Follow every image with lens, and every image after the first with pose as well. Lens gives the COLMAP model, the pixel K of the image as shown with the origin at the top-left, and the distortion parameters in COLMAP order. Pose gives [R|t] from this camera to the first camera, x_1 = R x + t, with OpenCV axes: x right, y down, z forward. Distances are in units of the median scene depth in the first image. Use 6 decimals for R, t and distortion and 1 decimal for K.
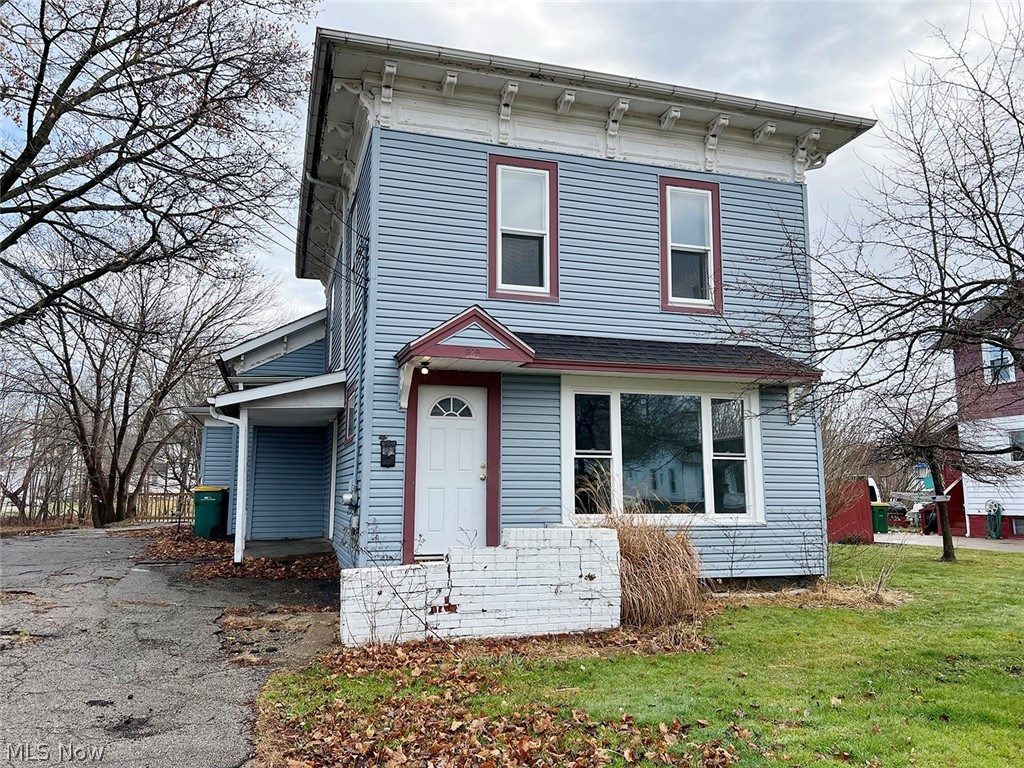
lens RADIAL K [[829.1, 0, 512.3], [0, 829.1, 346.6], [0, 0, 1]] dist [0.000756, -0.000068]
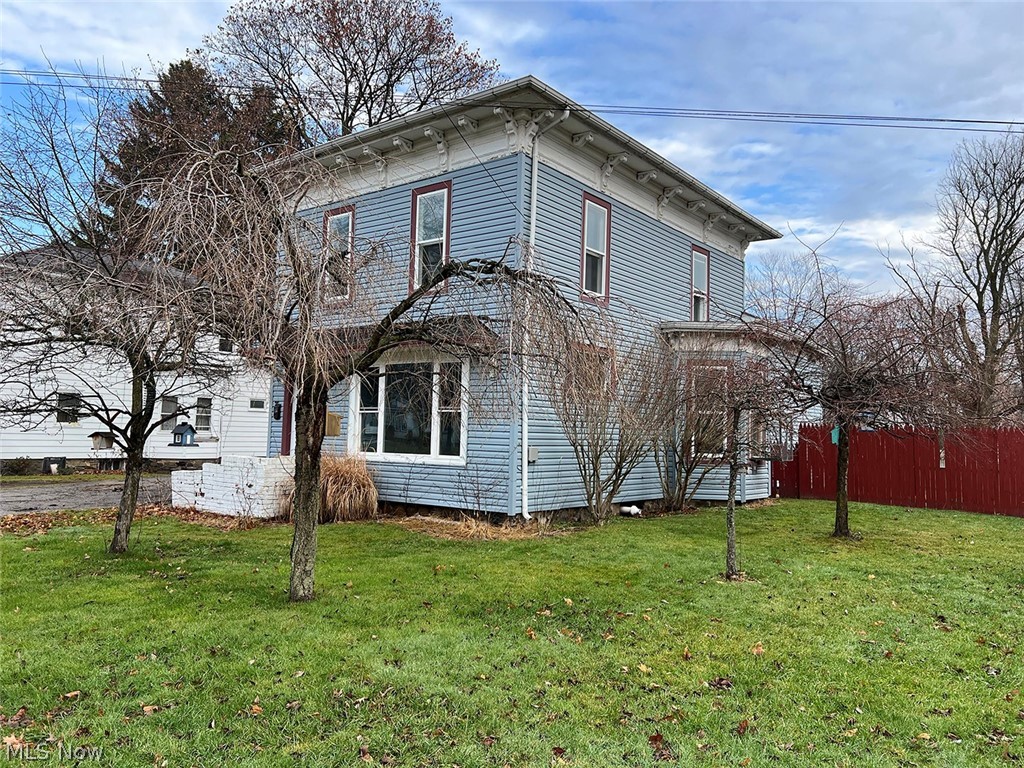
lens RADIAL K [[774.7, 0, 512.0], [0, 774.7, 384.0], [0, 0, 1]] dist [0.001459, 0.000049]
pose [[0.562086, -0.040826, -0.826071, 1.281978], [0.124765, 0.991537, 0.035891, 0.066587], [0.817614, -0.123238, 0.562423, 0.446076]]
